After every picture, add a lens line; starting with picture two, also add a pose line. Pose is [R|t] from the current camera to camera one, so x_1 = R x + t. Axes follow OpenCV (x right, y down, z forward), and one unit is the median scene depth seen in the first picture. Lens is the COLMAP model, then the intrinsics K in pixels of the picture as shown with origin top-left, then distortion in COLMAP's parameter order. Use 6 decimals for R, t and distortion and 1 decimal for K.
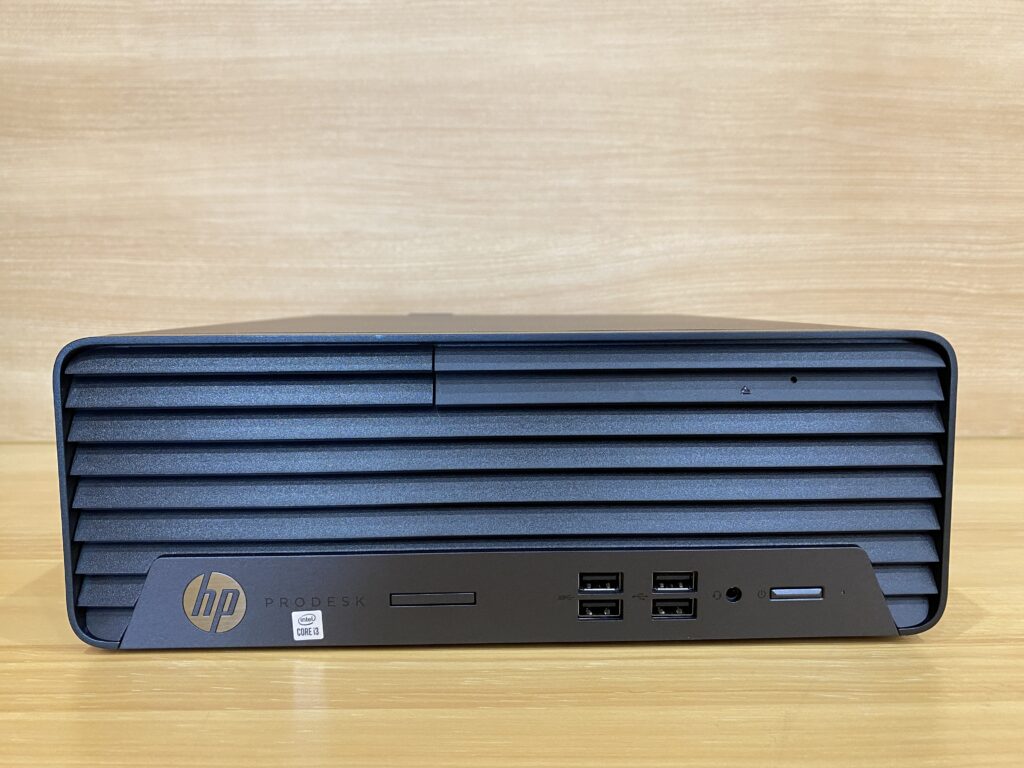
lens RADIAL K [[787.3, 0, 509.5], [0, 787.3, 385.0], [0, 0, 1]] dist [0.011657, -0.012505]
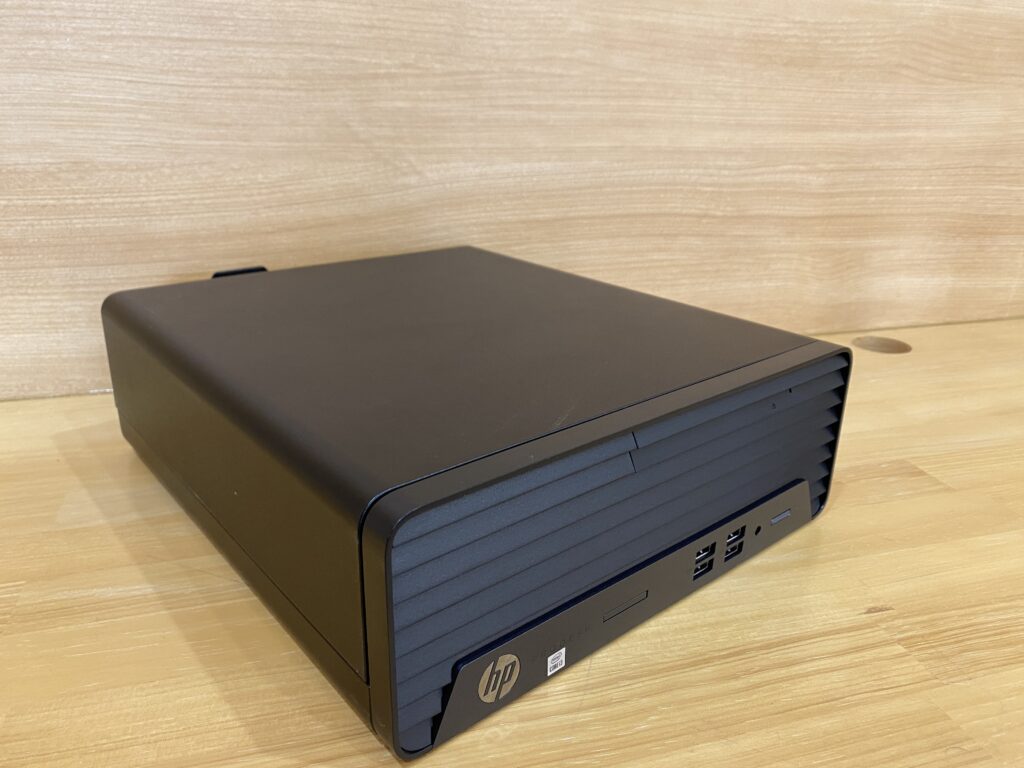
lens RADIAL K [[787.3, 0, 510.8], [0, 787.3, 377.4], [0, 0, 1]] dist [0.011657, -0.012505]
pose [[0.962053, -0.074911, 0.262378, 0.007161], [0.003114, 0.964527, 0.263965, -0.192465], [-0.272845, -0.253132, 0.928159, 0.008187]]
